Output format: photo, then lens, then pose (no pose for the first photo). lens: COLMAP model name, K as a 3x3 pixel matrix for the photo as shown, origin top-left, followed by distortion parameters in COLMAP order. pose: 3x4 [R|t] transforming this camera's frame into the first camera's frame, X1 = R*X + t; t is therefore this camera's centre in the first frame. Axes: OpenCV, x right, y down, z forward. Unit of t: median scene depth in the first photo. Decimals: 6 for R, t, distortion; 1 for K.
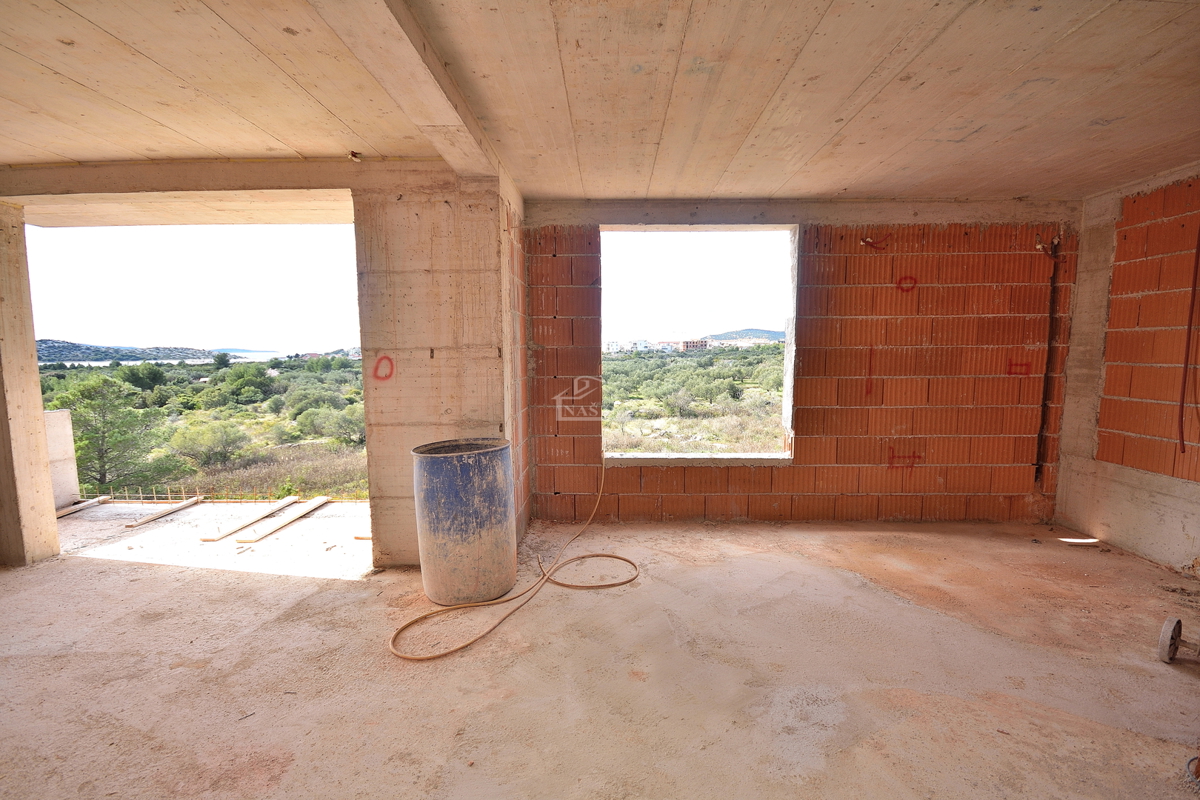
lens RADIAL K [[526.6, 0, 603.4], [0, 526.6, 408.4], [0, 0, 1]] dist [0.012848, -0.013934]
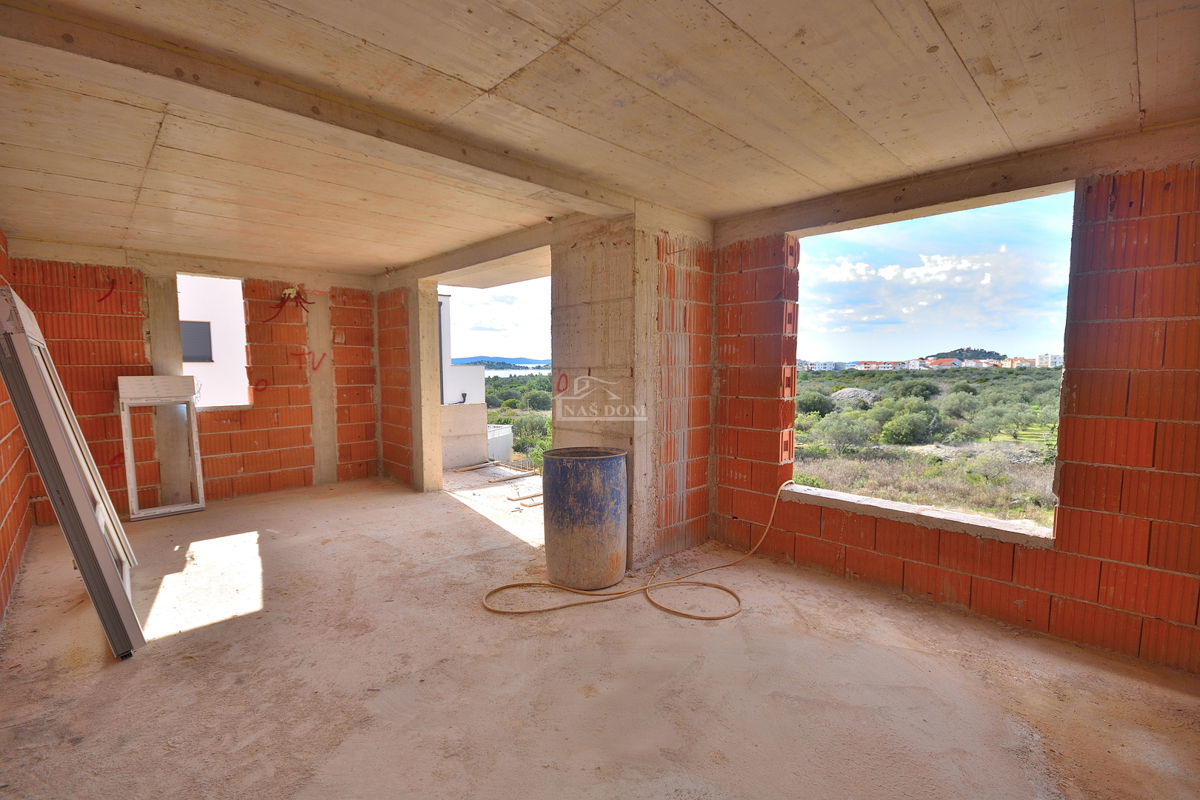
lens RADIAL K [[530.5, 0, 603.3], [0, 530.5, 409.1], [0, 0, 1]] dist [0.010021, -0.009551]
pose [[0.709160, 0.063509, -0.702181, 0.520115], [-0.078630, 0.996846, 0.010750, -0.035589], [0.700649, 0.047589, 0.711917, 0.171780]]
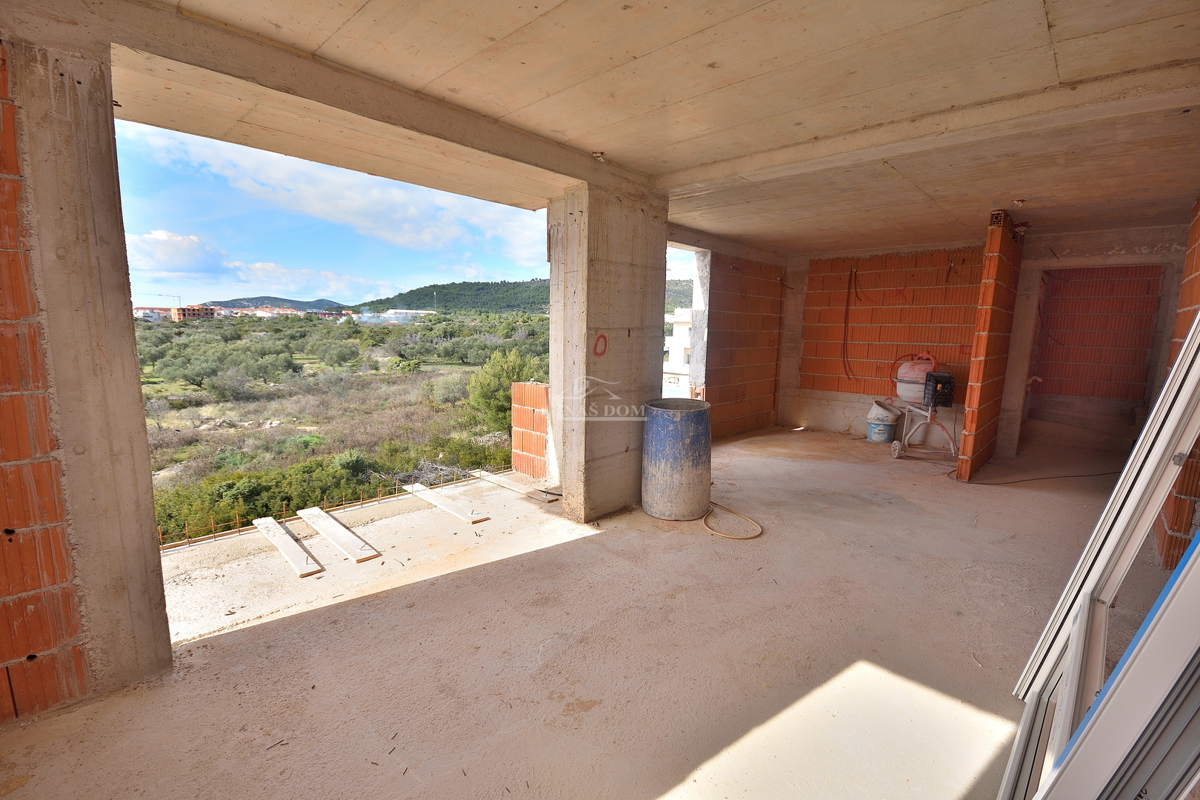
lens RADIAL K [[526.6, 0, 603.4], [0, 526.6, 408.4], [0, 0, 1]] dist [0.012848, -0.013934]
pose [[0.672081, -0.094275, 0.734452, -1.227002], [0.057945, 0.995517, 0.074760, -0.024545], [-0.738207, -0.007687, 0.674530, 0.216116]]
